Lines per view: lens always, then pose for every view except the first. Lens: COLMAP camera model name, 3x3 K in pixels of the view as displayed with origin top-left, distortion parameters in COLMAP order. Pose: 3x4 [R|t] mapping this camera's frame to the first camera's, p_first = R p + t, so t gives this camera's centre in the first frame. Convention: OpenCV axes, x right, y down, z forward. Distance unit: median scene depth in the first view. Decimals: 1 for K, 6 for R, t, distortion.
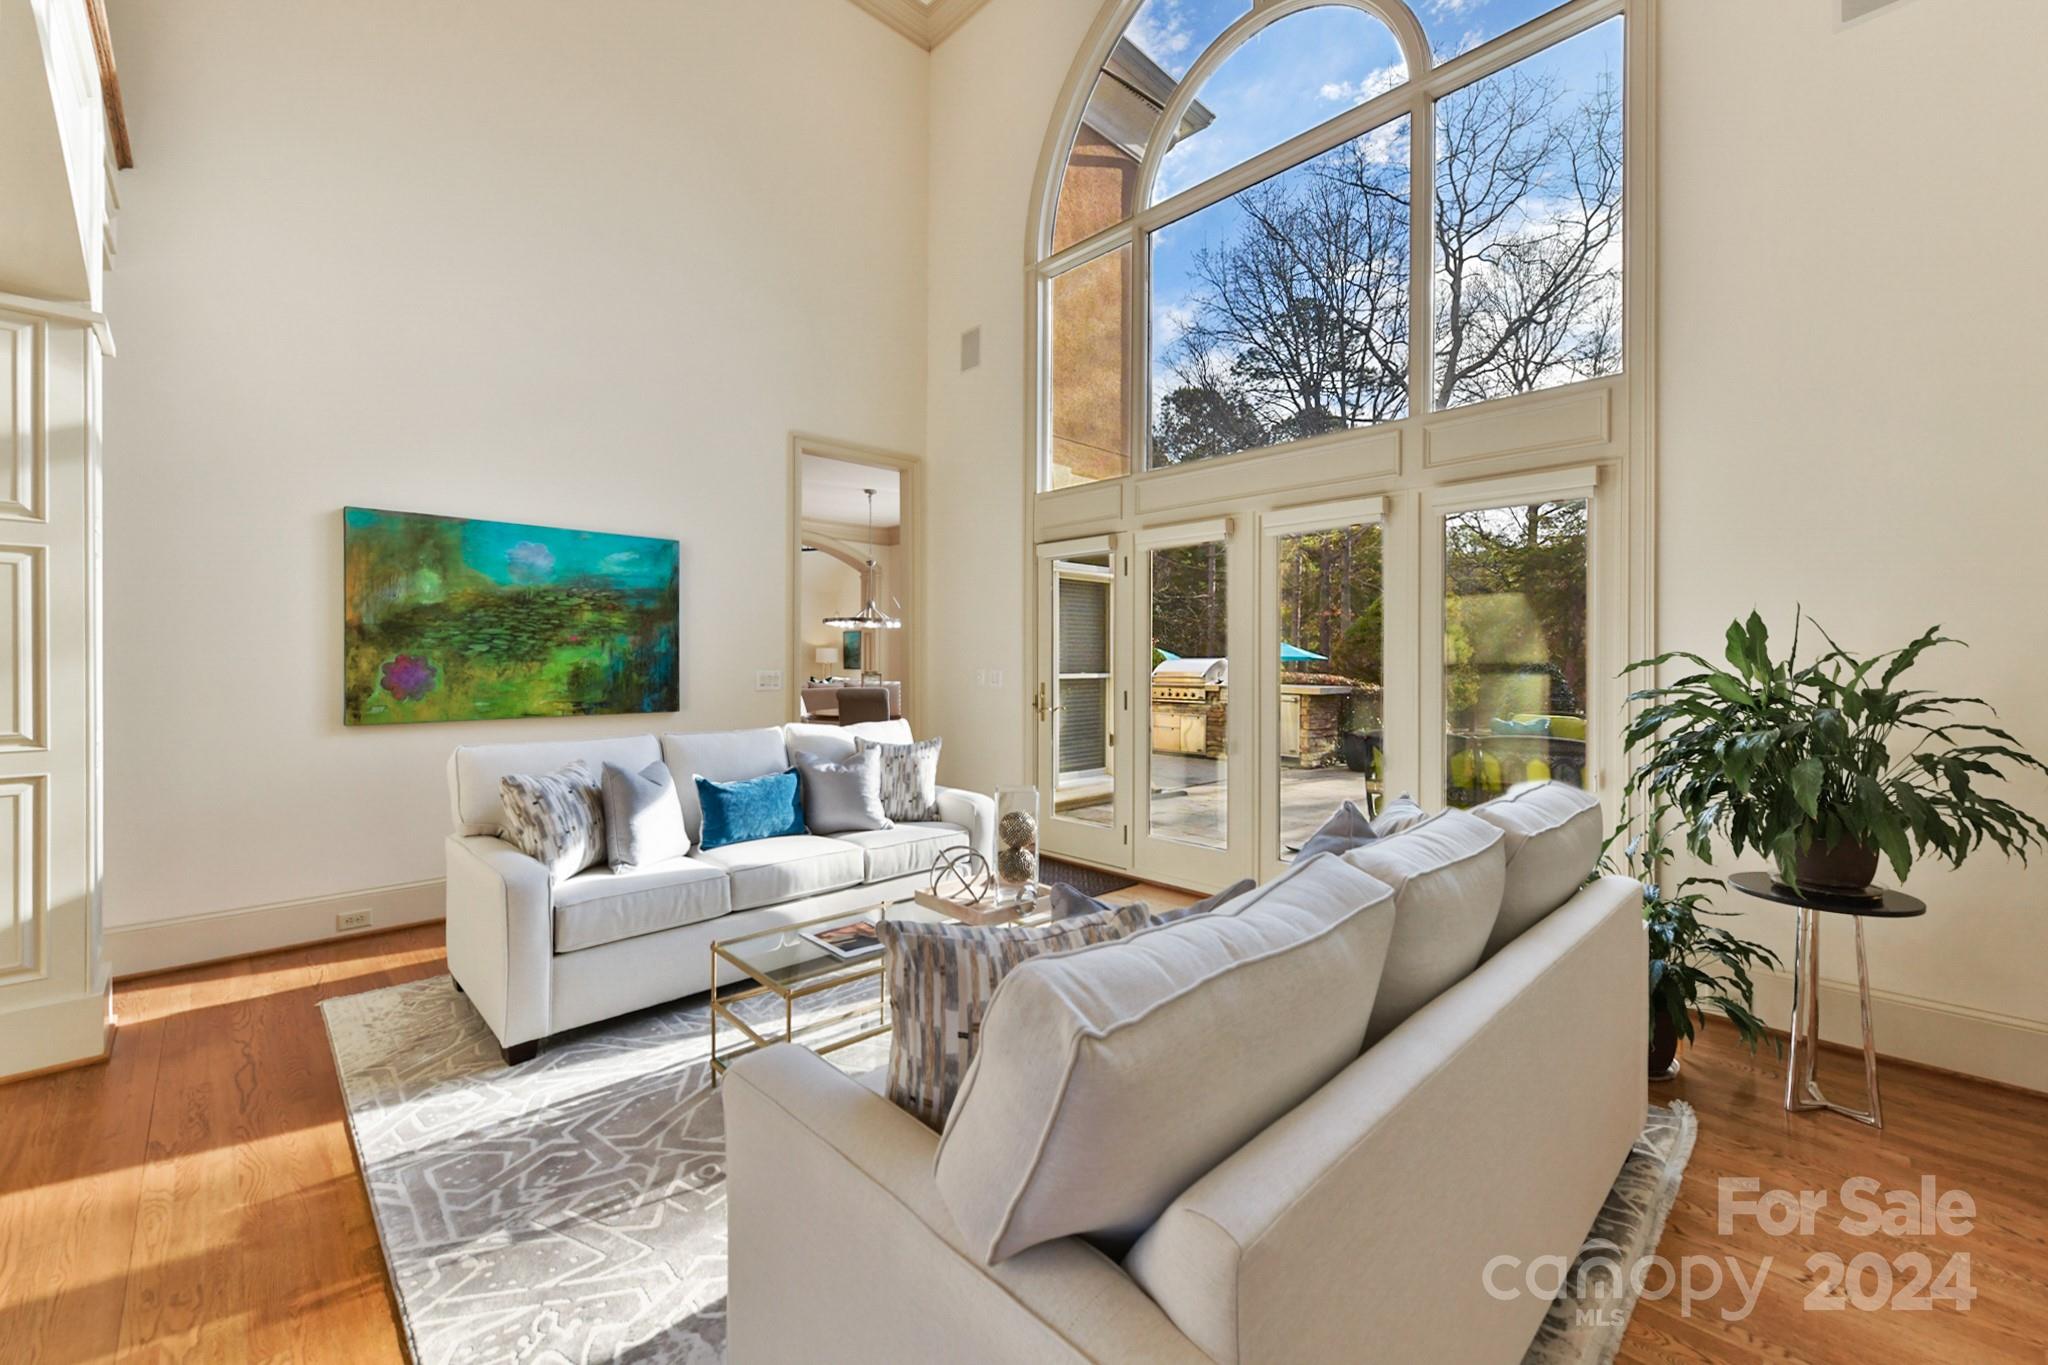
lens RADIAL K [[818.3, 0, 1029.2], [0, 818.3, 667.0], [0, 0, 1]] dist [0.002118, -0.000358]
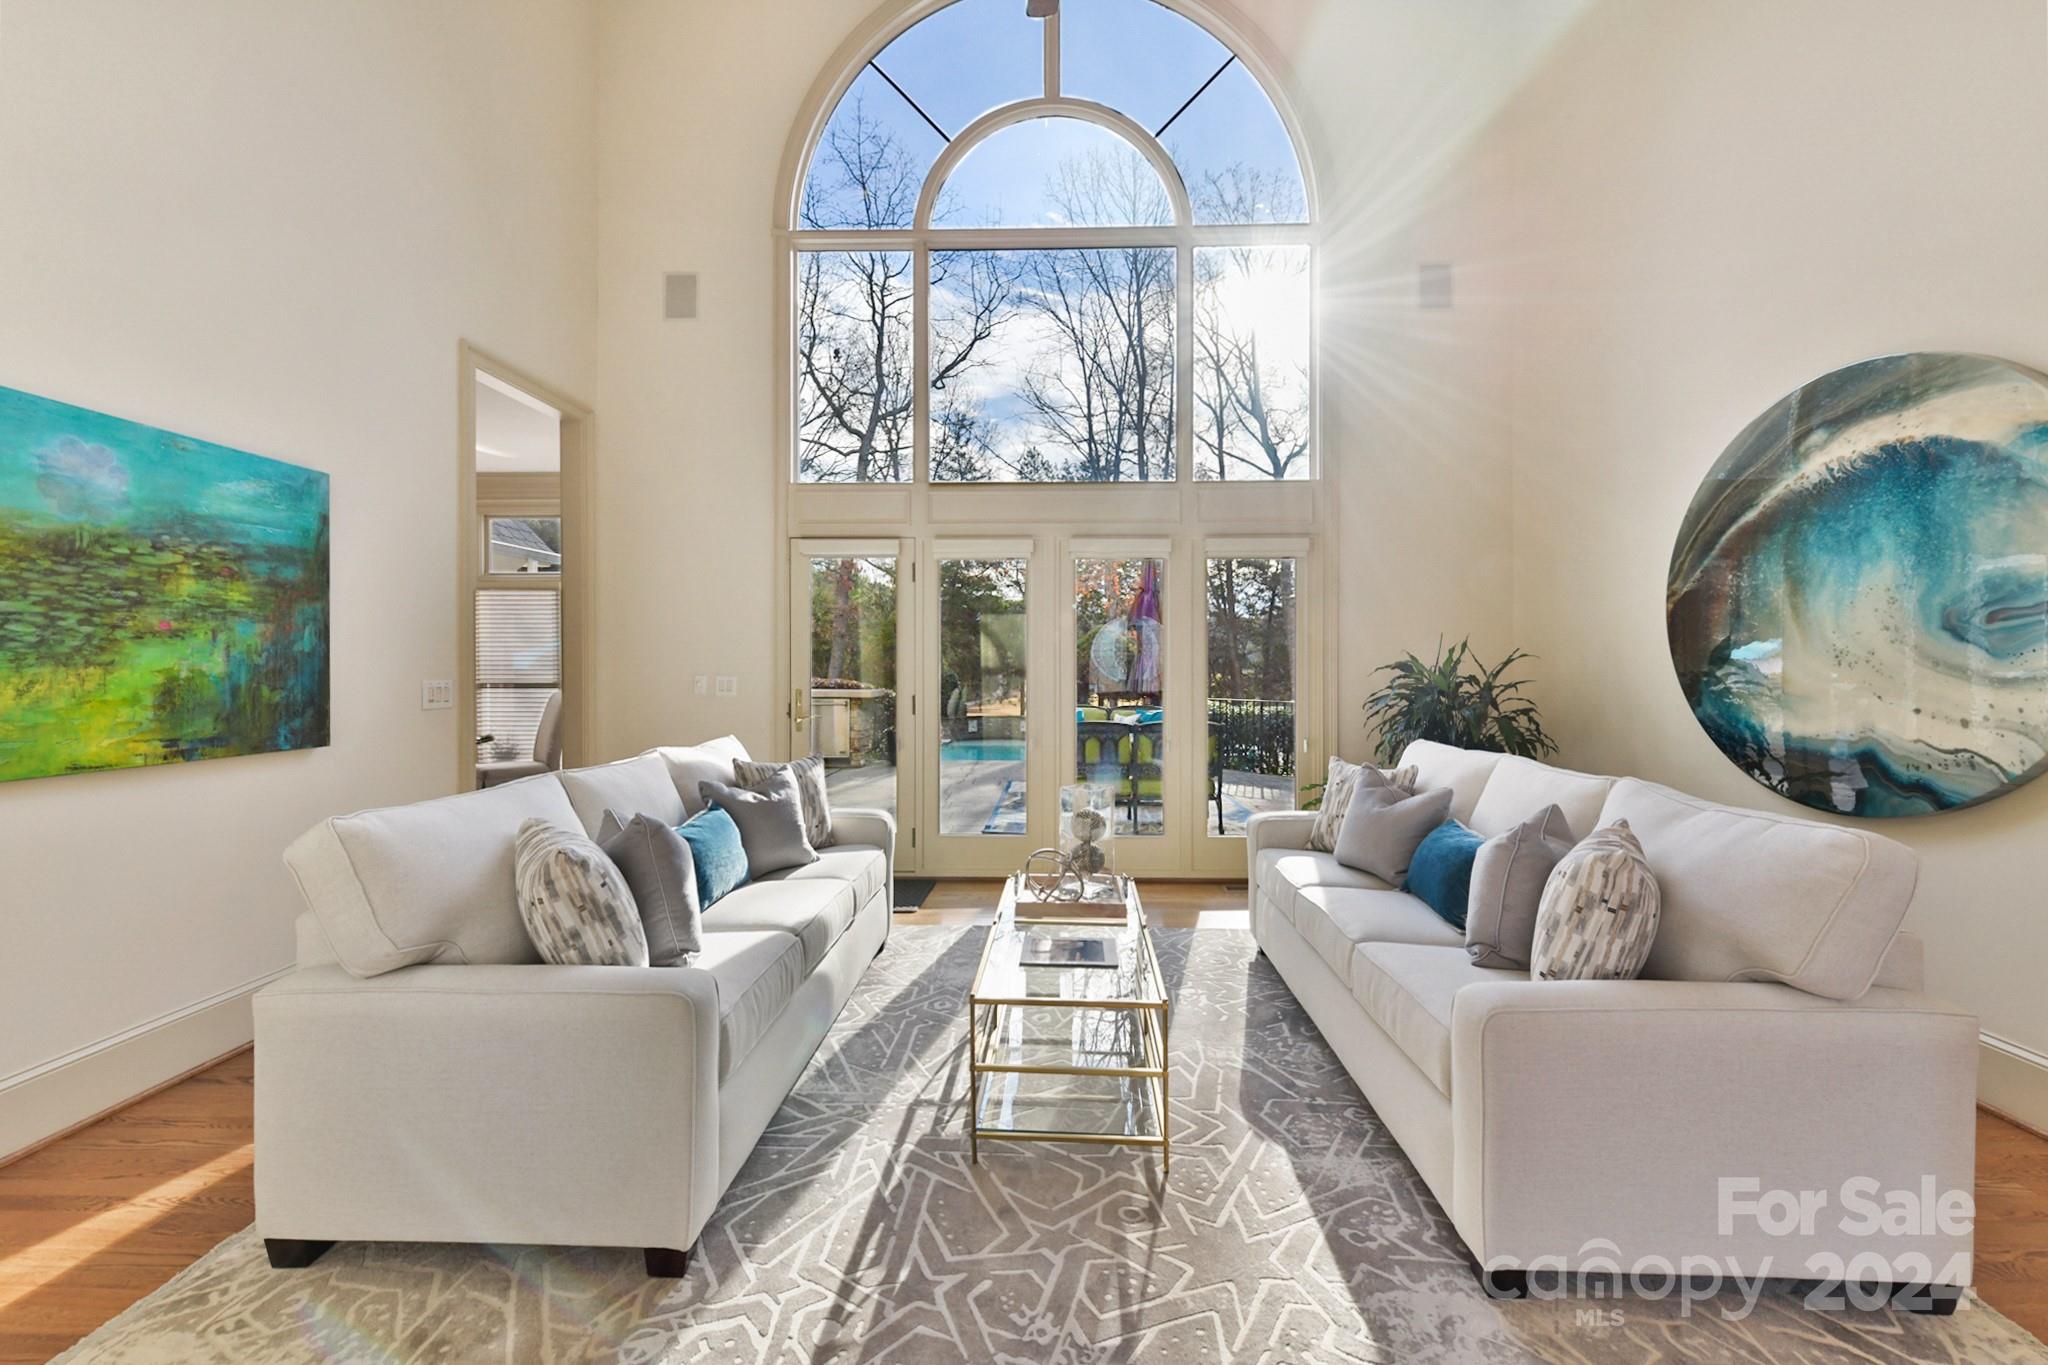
lens RADIAL K [[818.3, 0, 1029.2], [0, 818.3, 667.0], [0, 0, 1]] dist [0.002118, -0.000358]
pose [[0.717245, -0.000702, 0.696821, -0.518175], [0.005629, 0.999973, -0.004787, -0.000456], [-0.696799, 0.007356, 0.717229, 0.189989]]
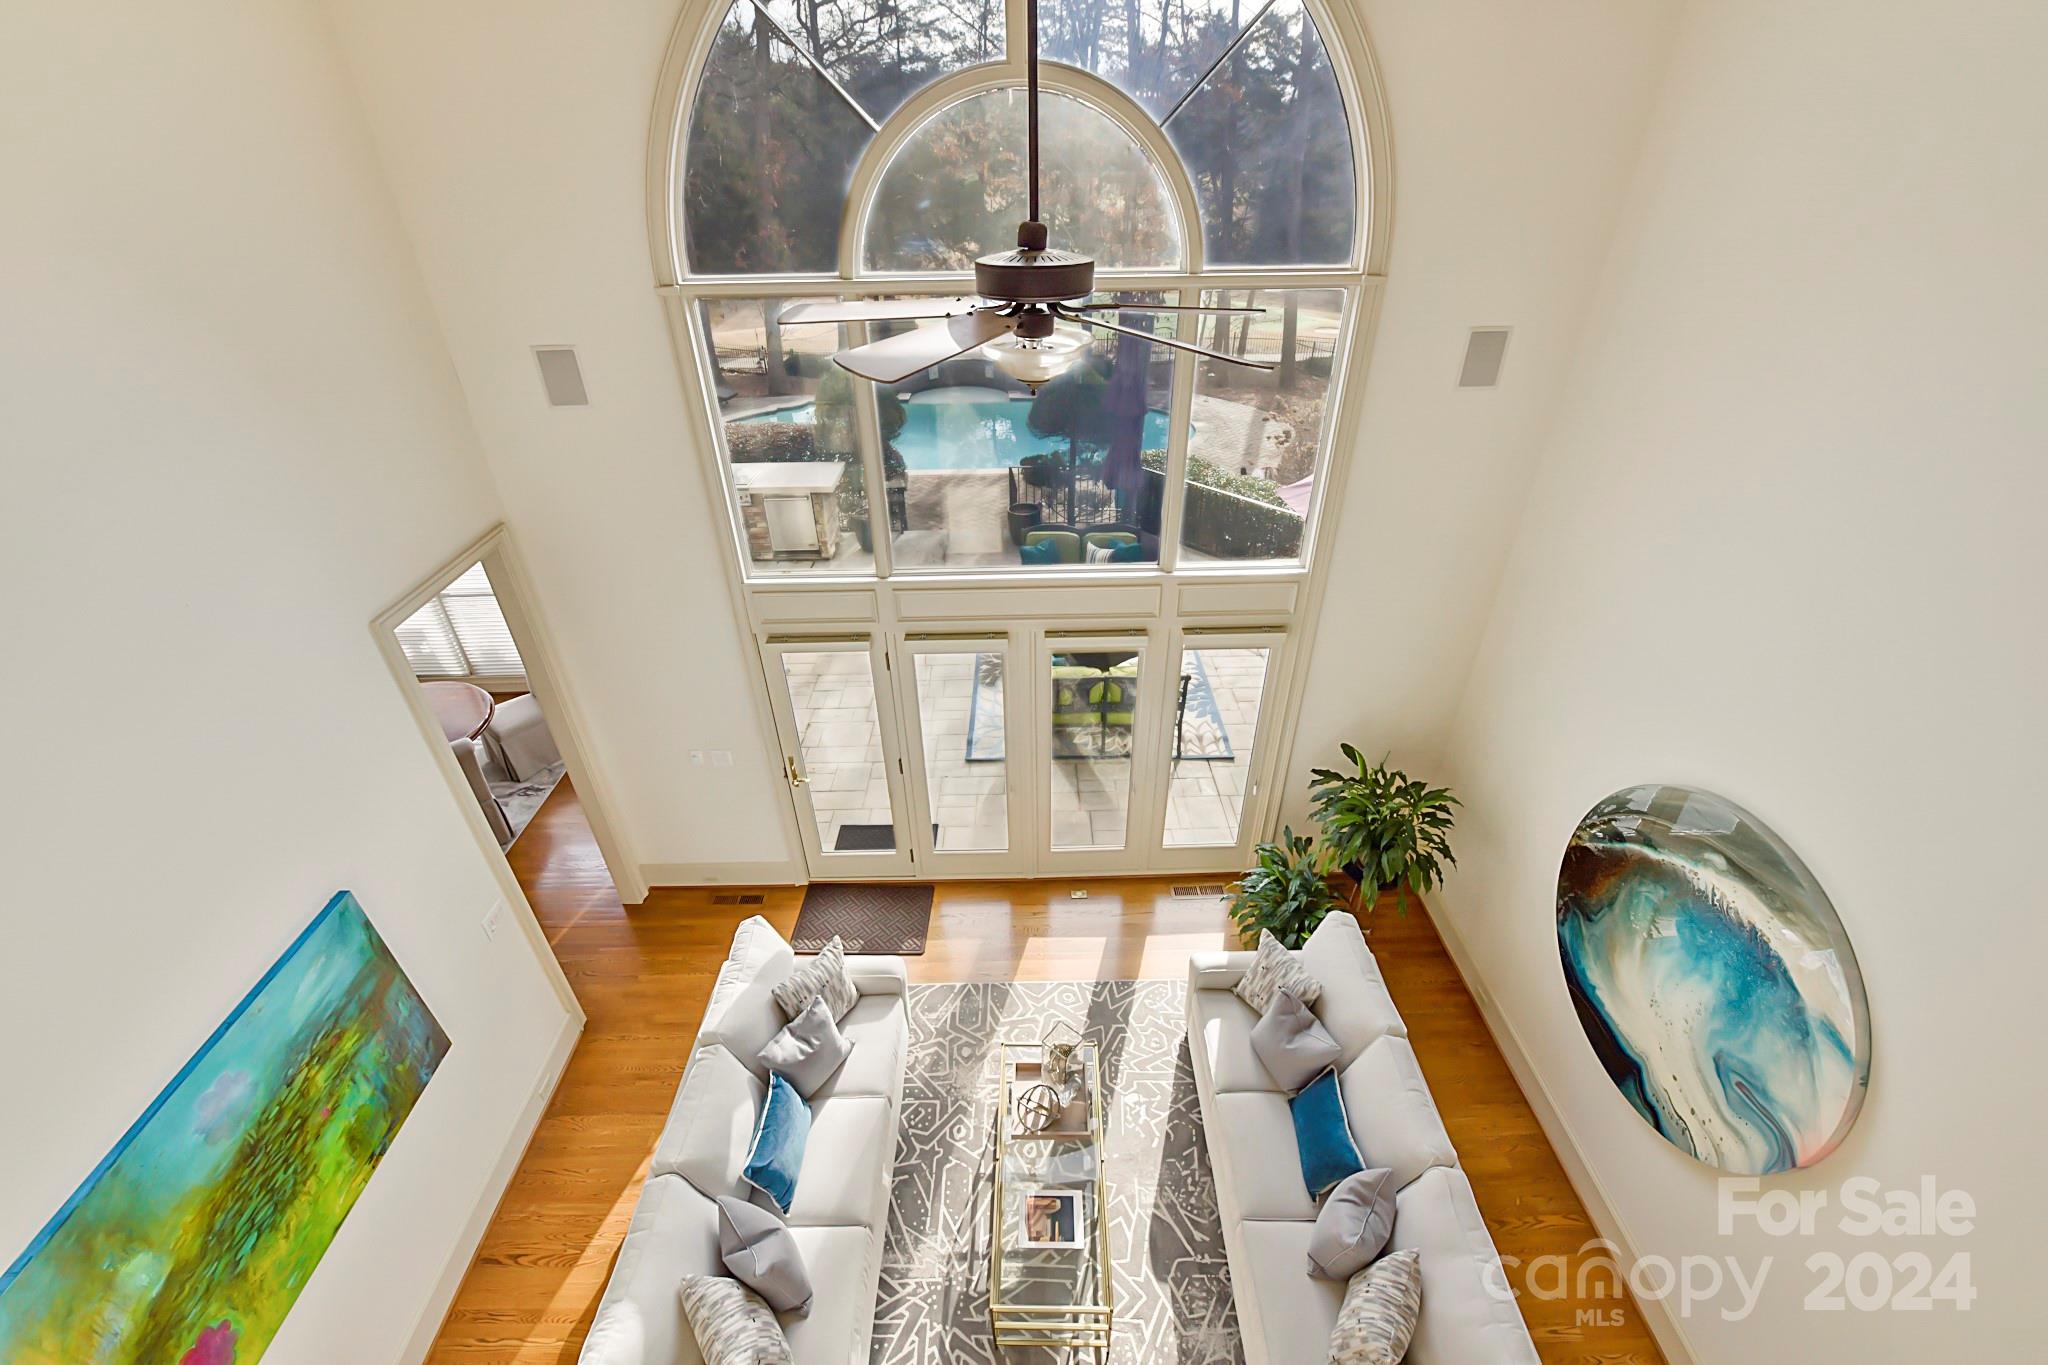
lens RADIAL K [[831.5, 0, 1028.6], [0, 831.5, 677.6], [0, 0, 1]] dist [-0.017988, -0.000342]
pose [[0.686118, -0.404512, 0.604659, -0.412517], [0.017485, 0.840086, 0.542171, -0.700808], [-0.727280, -0.361421, 0.583471, 0.296095]]
